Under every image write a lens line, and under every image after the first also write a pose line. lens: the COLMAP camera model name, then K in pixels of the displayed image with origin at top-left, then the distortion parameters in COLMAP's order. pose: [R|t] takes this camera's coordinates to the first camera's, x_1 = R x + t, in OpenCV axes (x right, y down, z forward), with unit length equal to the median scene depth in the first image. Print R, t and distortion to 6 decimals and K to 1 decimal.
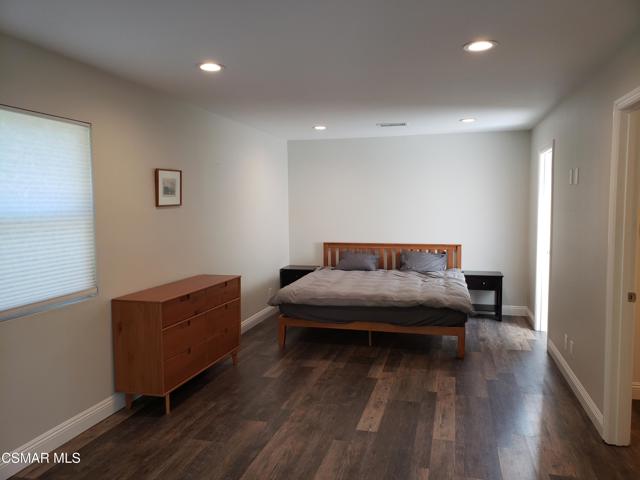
lens RADIAL K [[497.1, 0, 320.0], [0, 497.1, 240.0], [0, 0, 1]] dist [-0.001130, -0.006033]
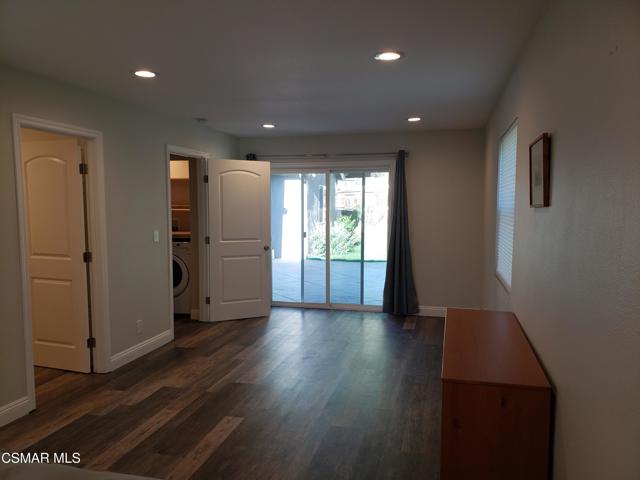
lens RADIAL K [[497.1, 0, 320.0], [0, 497.1, 240.0], [0, 0, 1]] dist [-0.001130, -0.006033]
pose [[-0.999943, 0.003850, -0.009909, -0.076439], [0.002196, 0.986820, 0.161805, -0.156318], [0.010401, 0.161775, -0.986773, 1.924236]]
